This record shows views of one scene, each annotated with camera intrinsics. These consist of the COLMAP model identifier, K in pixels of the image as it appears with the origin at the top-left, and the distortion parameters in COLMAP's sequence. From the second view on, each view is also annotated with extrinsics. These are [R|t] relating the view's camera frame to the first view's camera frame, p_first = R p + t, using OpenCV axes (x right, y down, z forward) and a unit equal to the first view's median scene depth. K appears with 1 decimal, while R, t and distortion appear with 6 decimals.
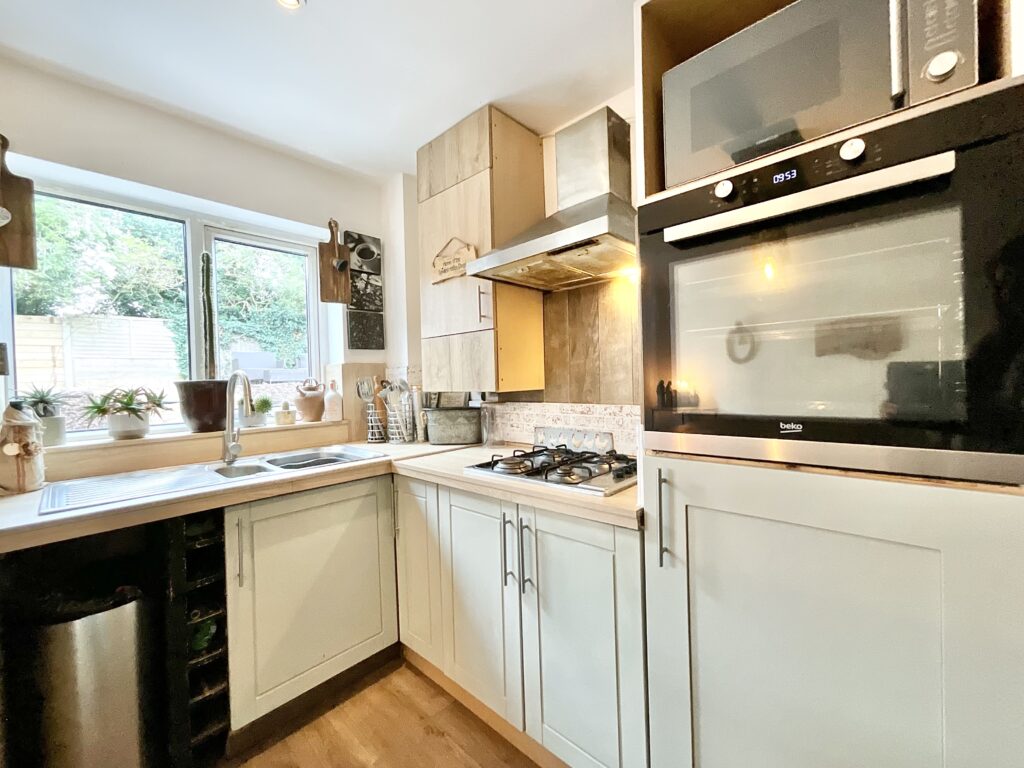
lens RADIAL K [[415.9, 0, 509.9], [0, 415.9, 383.1], [0, 0, 1]] dist [-0.000456, 0.000043]
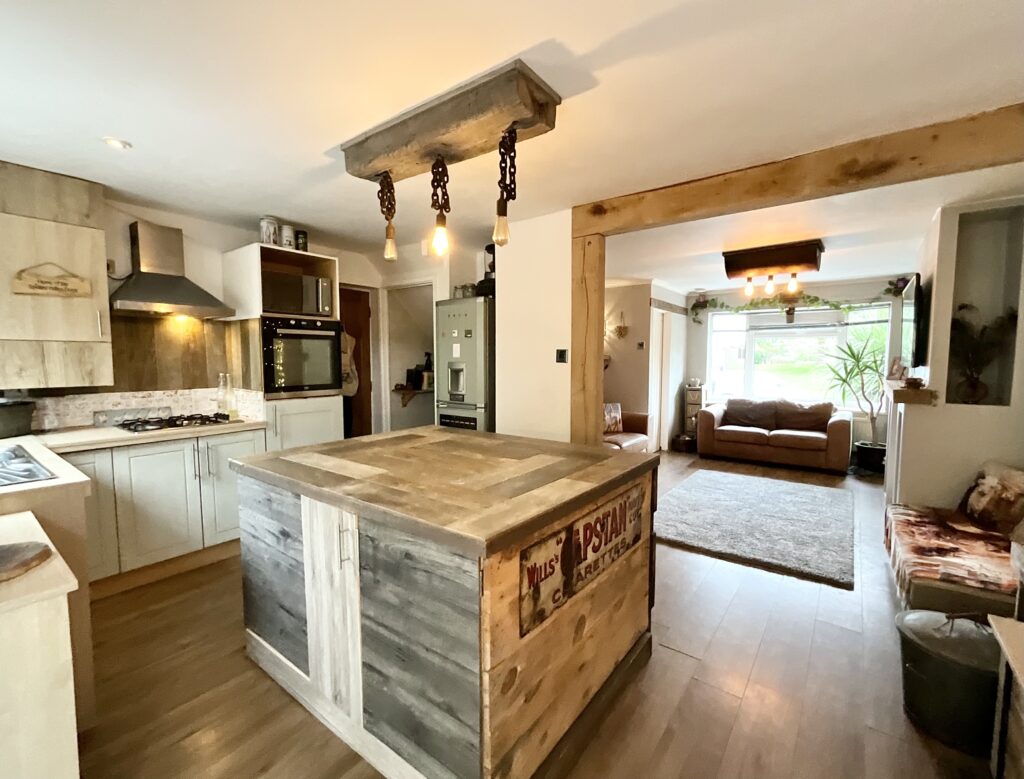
lens RADIAL K [[451.4, 0, 516.8], [0, 451.4, 391.0], [0, 0, 1]] dist [-0.002783, -0.000077]
pose [[-0.101502, -0.048451, 0.993655, -1.550835], [0.008774, 0.998731, 0.049595, -0.023381], [-0.994797, 0.013752, -0.100948, -0.223910]]
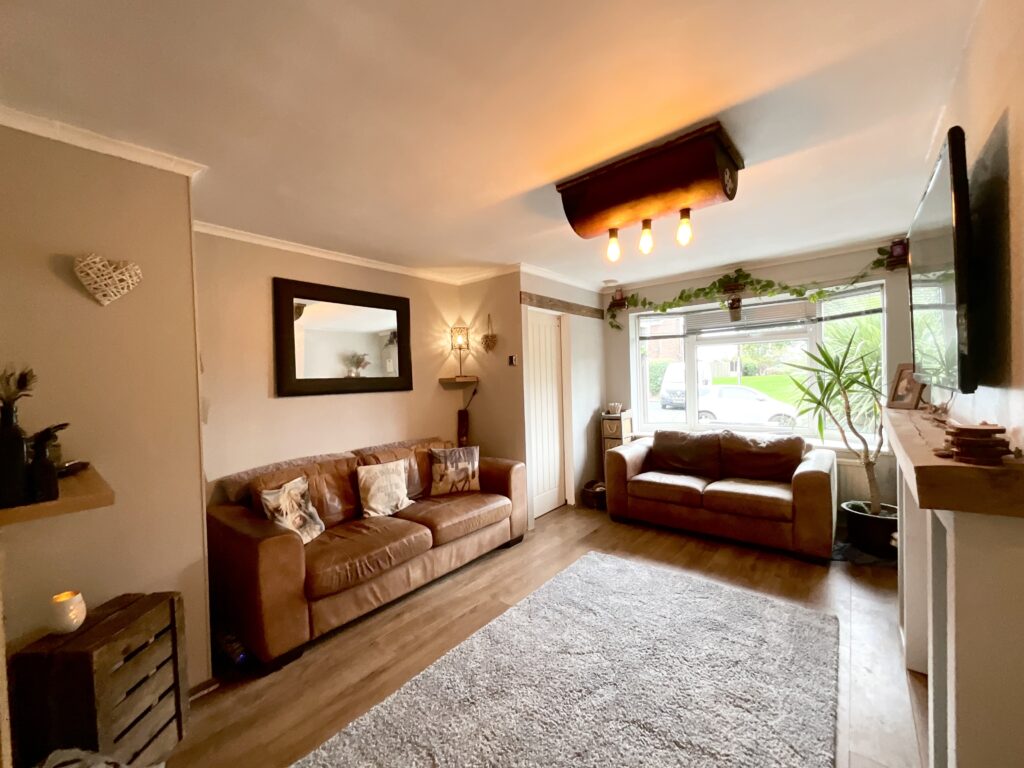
lens RADIAL K [[412.4, 0, 512.0], [0, 412.4, 384.0], [0, 0, 1]] dist [0.001628, 0.000303]
pose [[-0.054928, 0.011590, 0.998423, -0.529608], [0.040838, 0.999122, -0.009352, -0.043665], [-0.997655, 0.040259, -0.055353, -1.246887]]
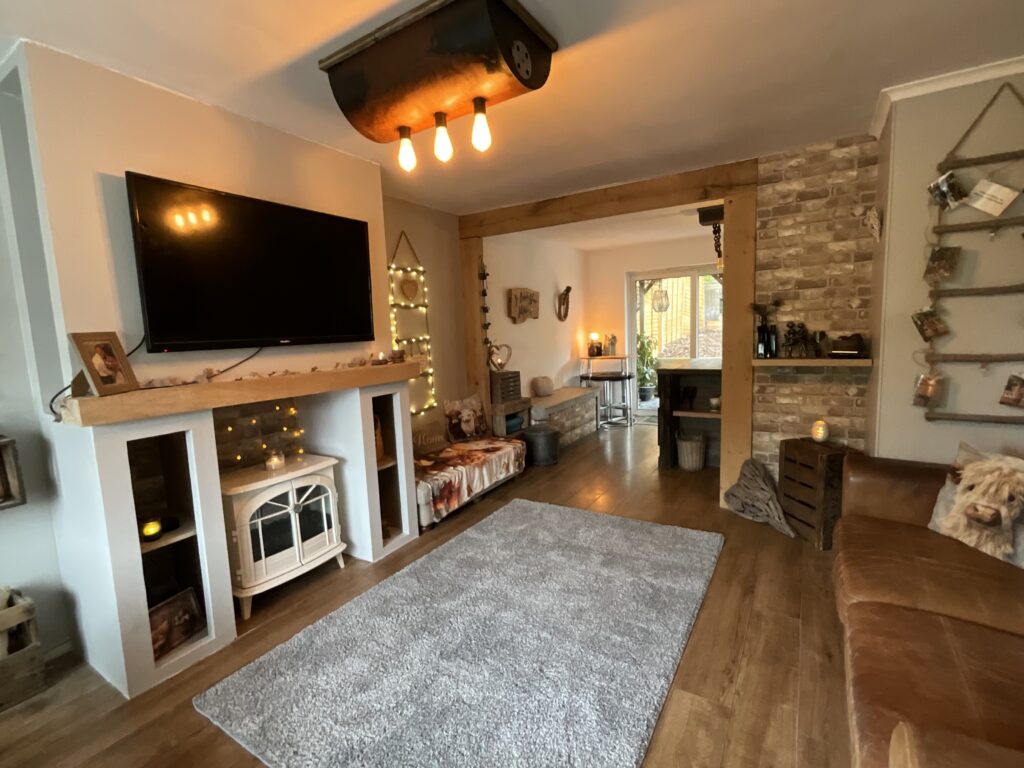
lens RADIAL K [[478.7, 0, 512.0], [0, 478.7, 384.0], [0, 0, 1]] dist [0.001748, 0.000735]
pose [[0.191034, 0.133238, -0.972499, 1.475409], [0.028962, 0.989548, 0.141263, -0.076091], [0.981156, -0.055151, 0.185179, -1.725156]]
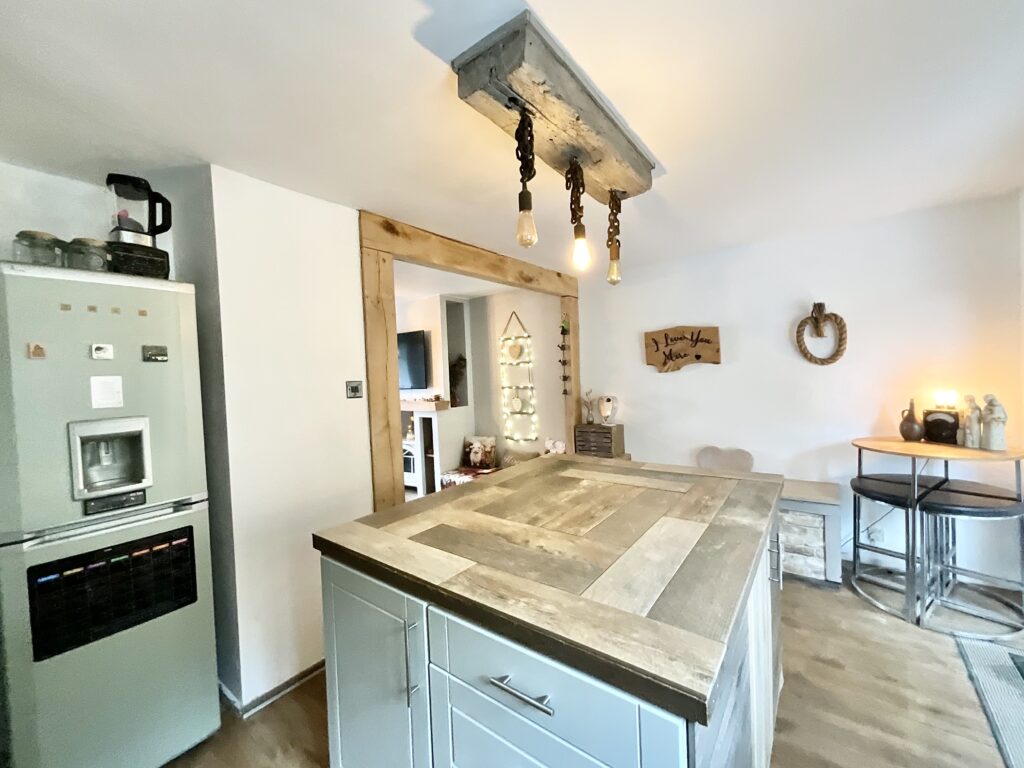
lens RADIAL K [[415.9, 0, 509.9], [0, 415.9, 383.1], [0, 0, 1]] dist [-0.000456, 0.000043]
pose [[-0.992456, 0.071835, -0.099356, -0.288224], [0.069031, 0.997121, 0.031389, -0.090625], [0.101324, 0.024293, -0.994557, 0.638529]]
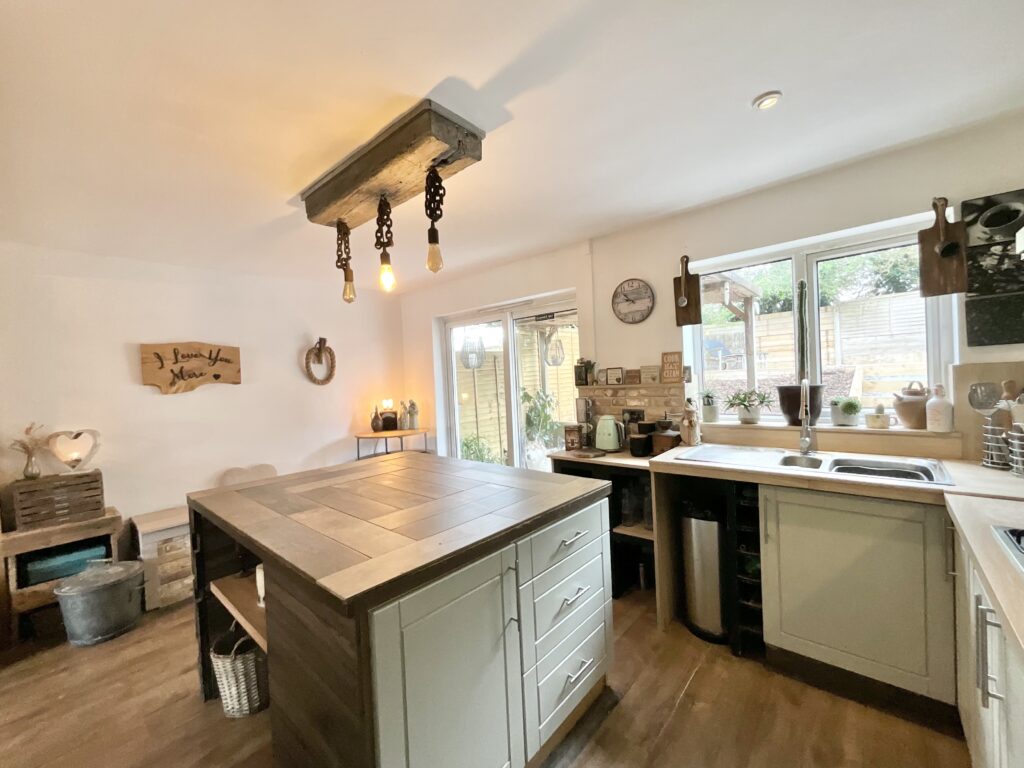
lens RADIAL K [[412.4, 0, 512.0], [0, 412.4, 384.0], [0, 0, 1]] dist [0.001628, 0.000303]
pose [[0.030474, 0.044227, -0.998557, 0.448827], [0.038821, 0.998214, 0.045396, -0.090278], [0.998781, -0.040148, 0.028703, 0.090568]]
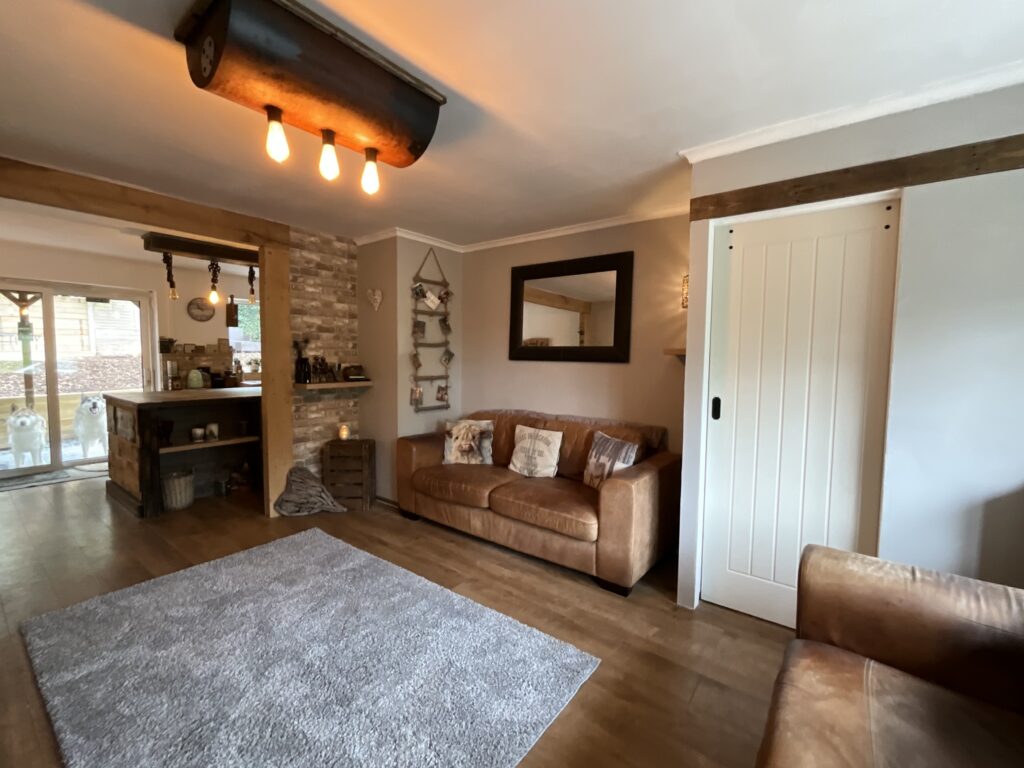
lens RADIAL K [[445.5, 0, 512.0], [0, 445.5, 384.0], [0, 0, 1]] dist [0.001129, 0.000067]
pose [[0.994921, 0.032619, 0.095228, 0.773731], [-0.037979, 0.997762, 0.055024, -0.047190], [-0.093220, -0.058361, 0.993934, -2.549364]]
